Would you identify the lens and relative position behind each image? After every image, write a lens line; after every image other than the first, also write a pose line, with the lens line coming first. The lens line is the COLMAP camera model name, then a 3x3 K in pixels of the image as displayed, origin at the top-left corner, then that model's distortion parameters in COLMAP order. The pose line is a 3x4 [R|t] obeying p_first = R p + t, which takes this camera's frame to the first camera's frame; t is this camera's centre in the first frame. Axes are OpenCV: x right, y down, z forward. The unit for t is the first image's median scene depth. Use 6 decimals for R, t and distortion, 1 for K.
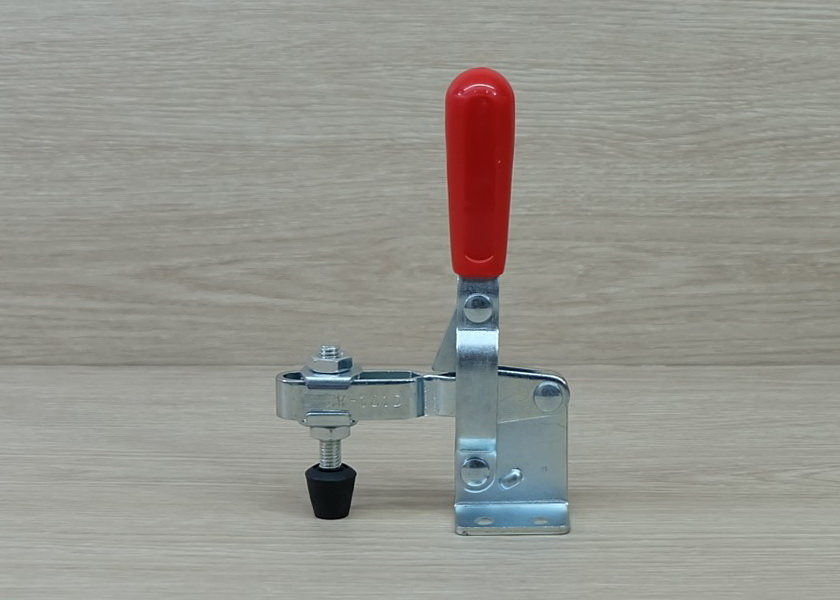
lens RADIAL K [[1666.7, 0, 490.6], [0, 1666.7, 307.0], [0, 0, 1]] dist [-0.064865, 0.000000]
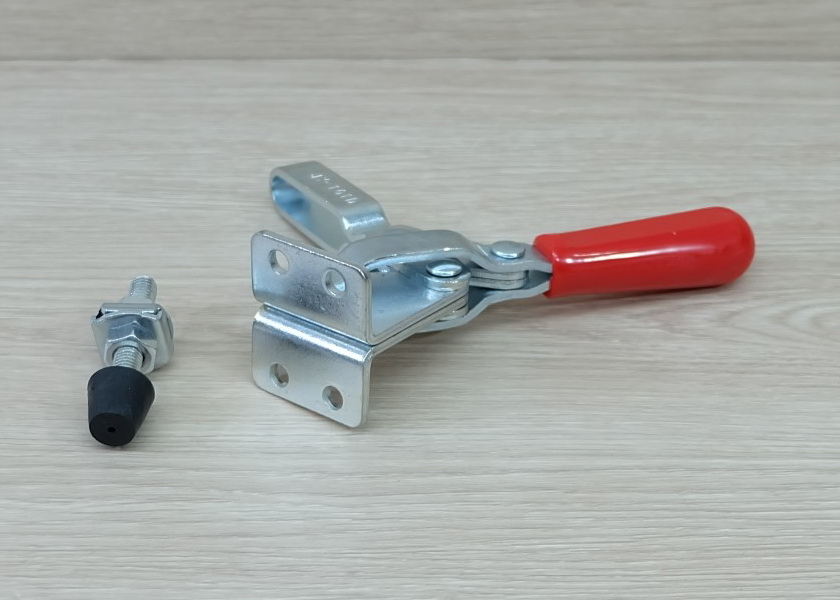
lens RADIAL K [[1666.7, 0, 395.9], [0, 1666.7, 315.2], [0, 0, 1]] dist [-0.064865, 0.000000]
pose [[0.999815, -0.004542, 0.018688, 0.017456], [-0.003186, 0.919159, 0.393874, -0.167410], [-0.018966, -0.393861, 0.918974, 0.234685]]
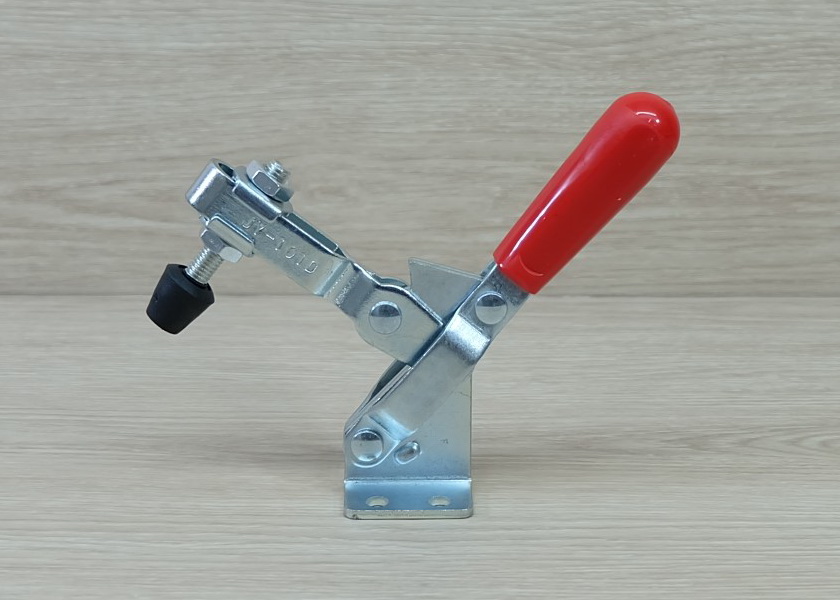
lens RADIAL K [[1666.7, 0, 422.5], [0, 1666.7, 303.5], [0, 0, 1]] dist [-0.064865, 0.000000]
pose [[0.999989, 0.002712, 0.003886, 0.009819], [-0.003041, 0.996180, 0.087269, -0.041513], [-0.003635, -0.087280, 0.996177, 0.091885]]
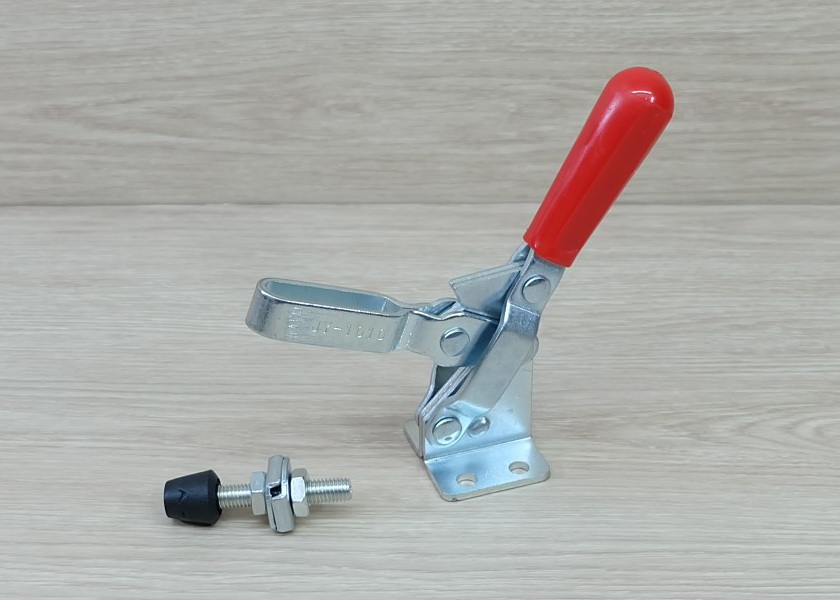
lens RADIAL K [[1666.7, 0, 412.6], [0, 1666.7, 295.1], [0, 0, 1]] dist [-0.064865, 0.000000]
pose [[0.999826, -0.002064, -0.018562, 0.016081], [0.008120, 0.943079, 0.332470, -0.232383], [0.016819, -0.332562, 0.942931, 0.106705]]
